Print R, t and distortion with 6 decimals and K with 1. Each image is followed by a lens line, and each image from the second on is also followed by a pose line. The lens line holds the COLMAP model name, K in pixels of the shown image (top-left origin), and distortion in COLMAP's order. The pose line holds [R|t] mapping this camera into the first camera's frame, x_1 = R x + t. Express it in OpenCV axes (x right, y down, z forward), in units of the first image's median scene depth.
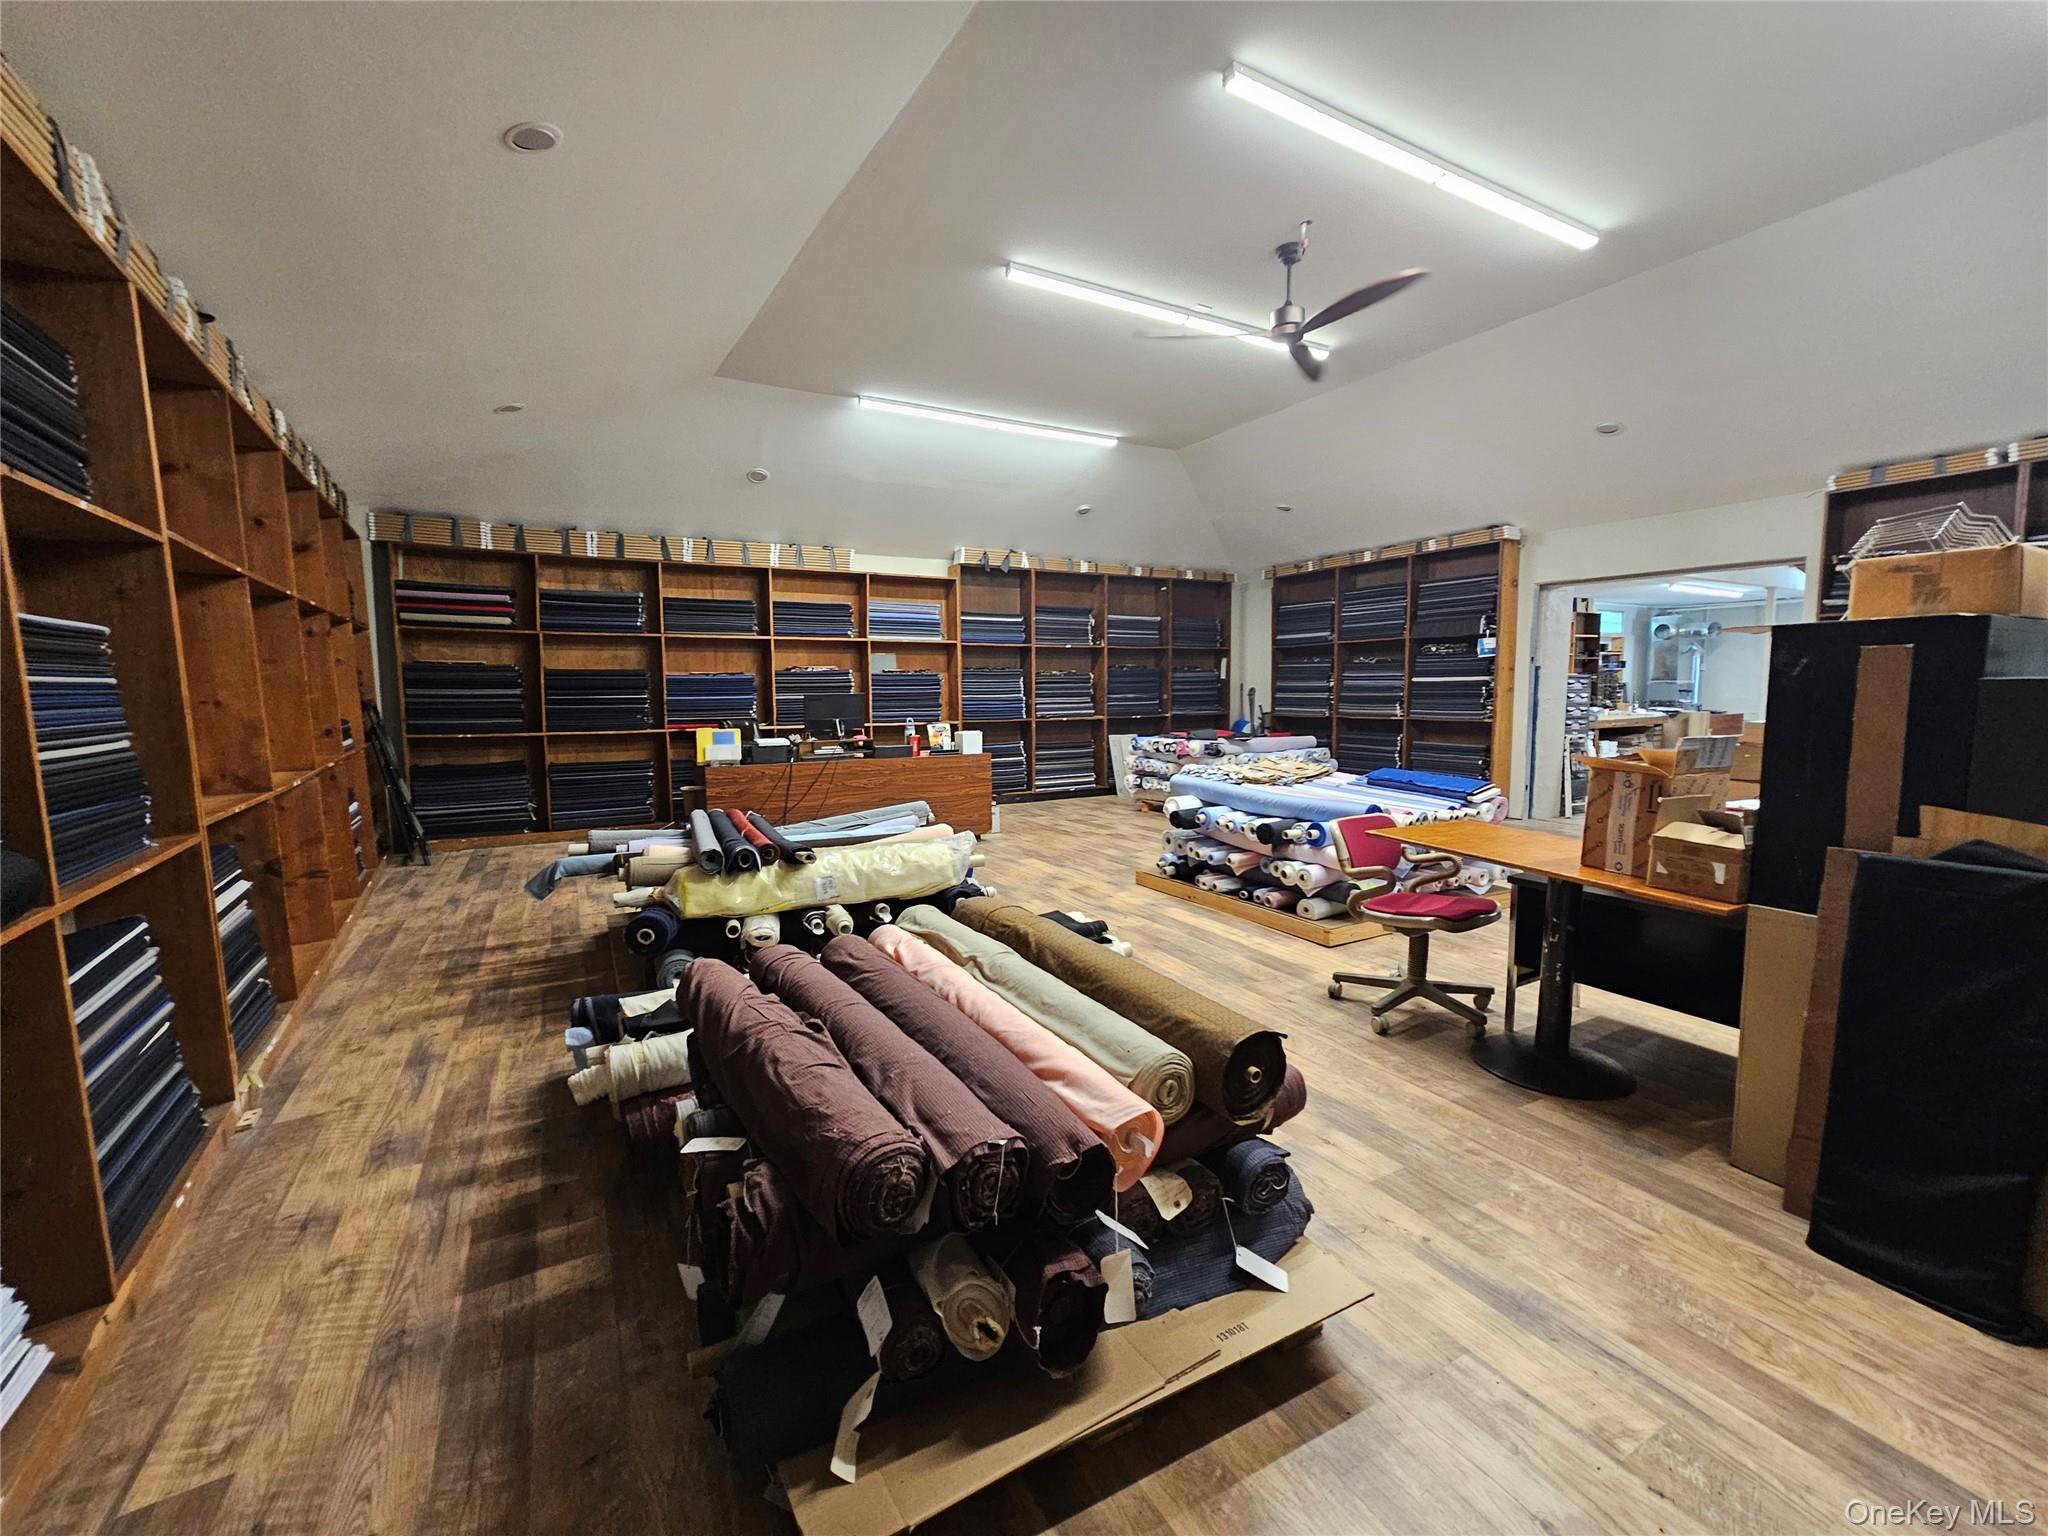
lens RADIAL K [[839.0, 0, 1024.0], [0, 839.0, 768.0], [0, 0, 1]] dist [0.000797, 0.000632]
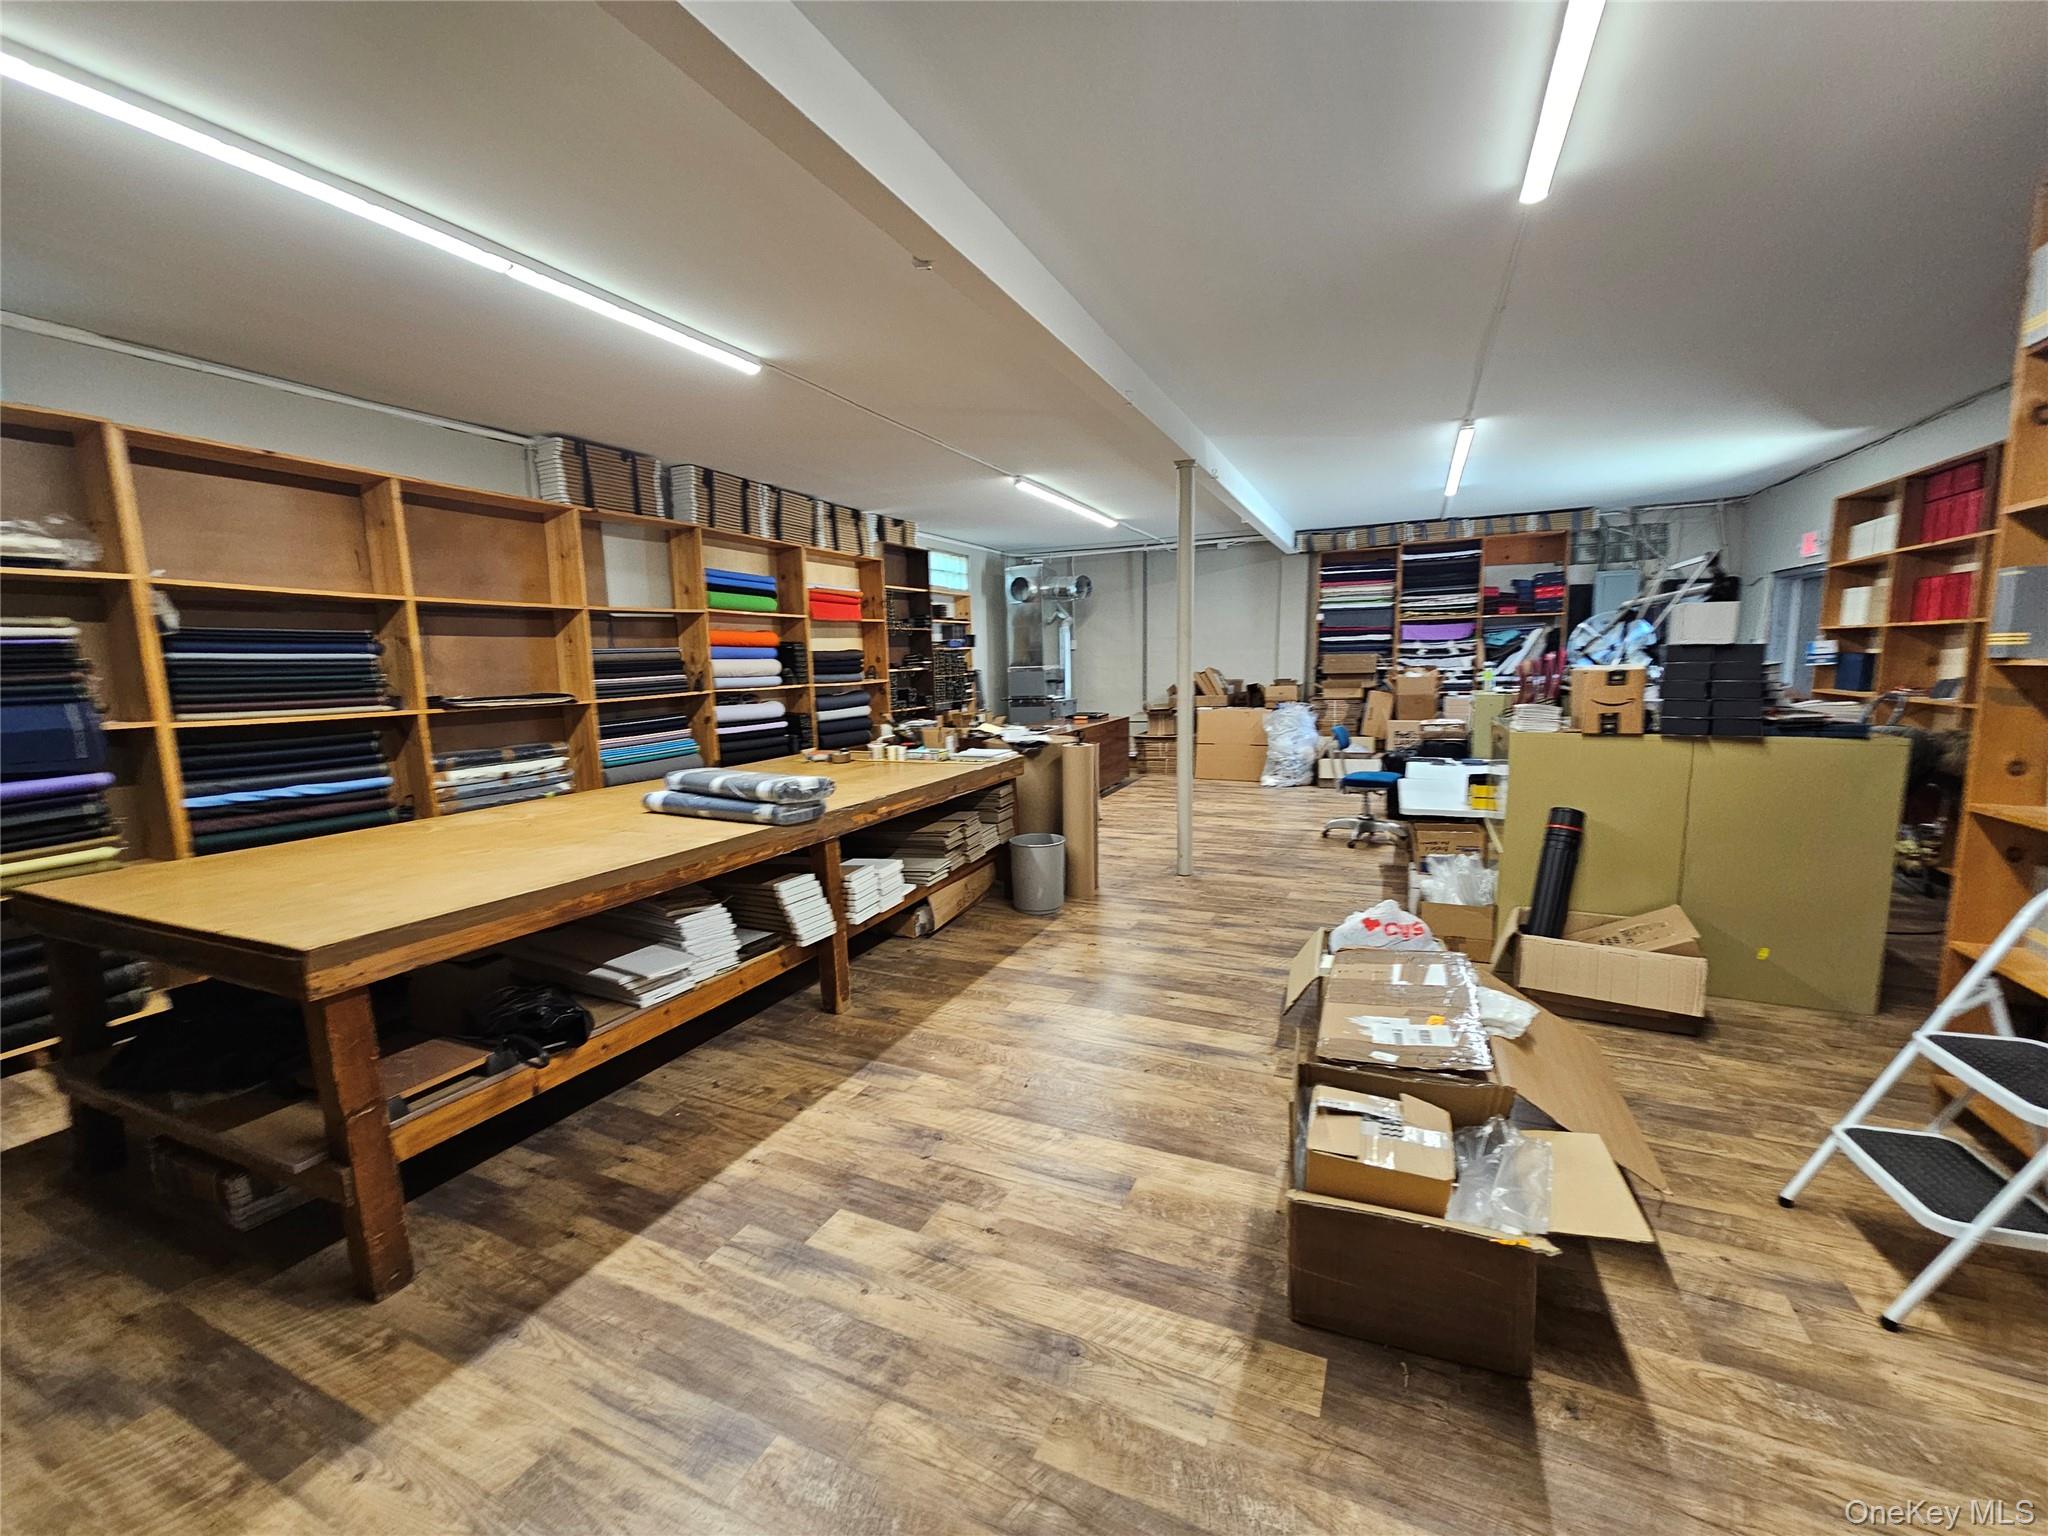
lens RADIAL K [[839.0, 0, 1024.0], [0, 839.0, 768.0], [0, 0, 1]] dist [0.000797, 0.000632]
pose [[0.811373, -0.084501, 0.578389, 0.387205], [0.074422, 0.996377, 0.041168, -0.053999], [-0.579772, 0.009643, 0.814722, 0.485939]]
